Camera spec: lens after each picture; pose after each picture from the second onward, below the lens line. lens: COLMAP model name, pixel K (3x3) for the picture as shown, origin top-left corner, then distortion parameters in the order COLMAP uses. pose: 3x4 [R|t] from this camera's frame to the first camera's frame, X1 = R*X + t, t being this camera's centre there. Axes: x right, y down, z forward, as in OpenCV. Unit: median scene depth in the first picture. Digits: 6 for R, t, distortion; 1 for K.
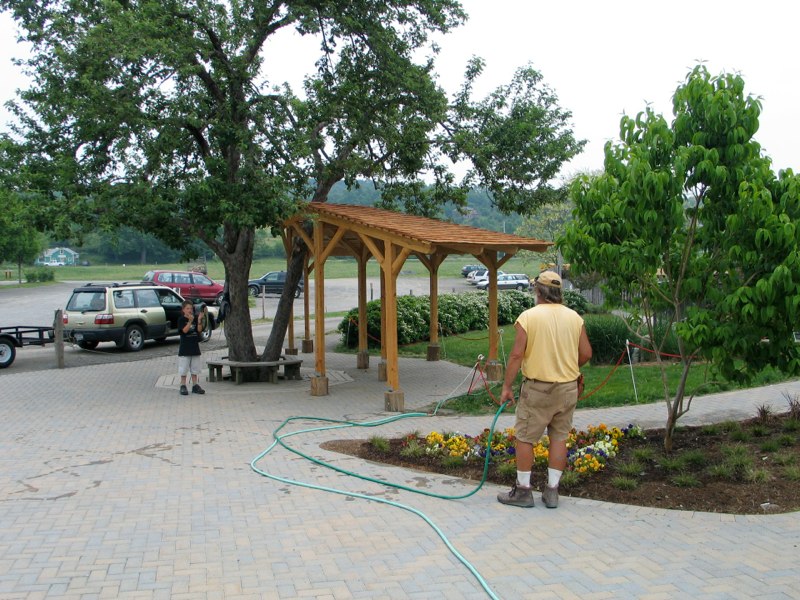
lens RADIAL K [[827.2, 0, 398.4], [0, 827.2, 300.1], [0, 0, 1]] dist [-0.124760, 0.000000]
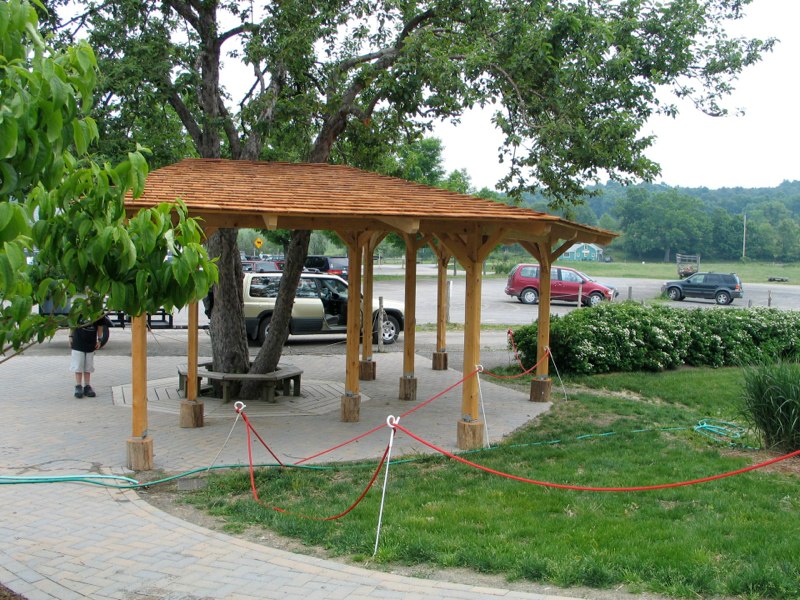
lens RADIAL K [[827.2, 0, 397.9], [0, 827.2, 299.6], [0, 0, 1]] dist [-0.124760, 0.000000]
pose [[0.798102, 0.067315, -0.598750, 0.167834], [-0.067163, 0.997486, 0.022618, -0.007282], [0.598767, 0.022163, 0.800617, 0.250816]]
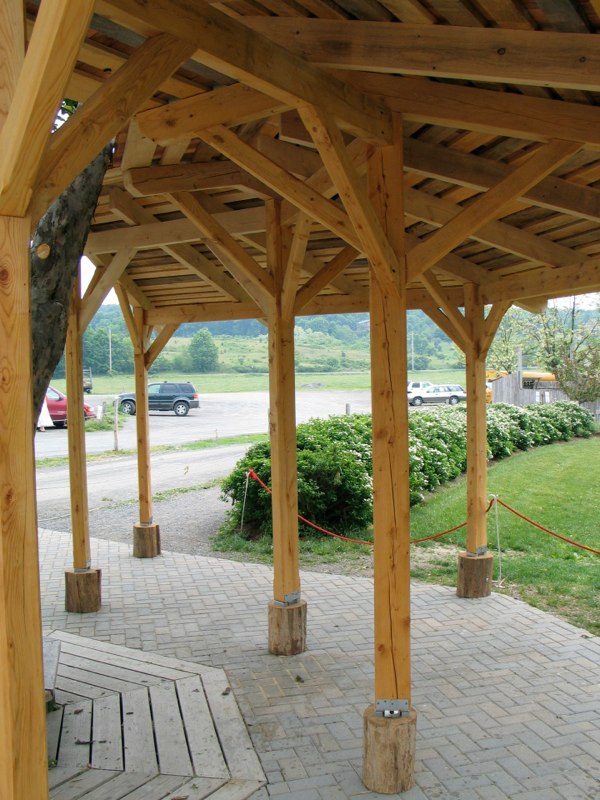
lens RADIAL K [[827.2, 0, 299.9], [0, 827.2, 399.5], [0, 0, 1]] dist [-0.124760, 0.000000]
pose [[0.999954, -0.009040, -0.003169, -0.018947], [0.008980, 0.999785, -0.018716, -0.004352], [0.003337, 0.018687, 0.999820, 0.362715]]
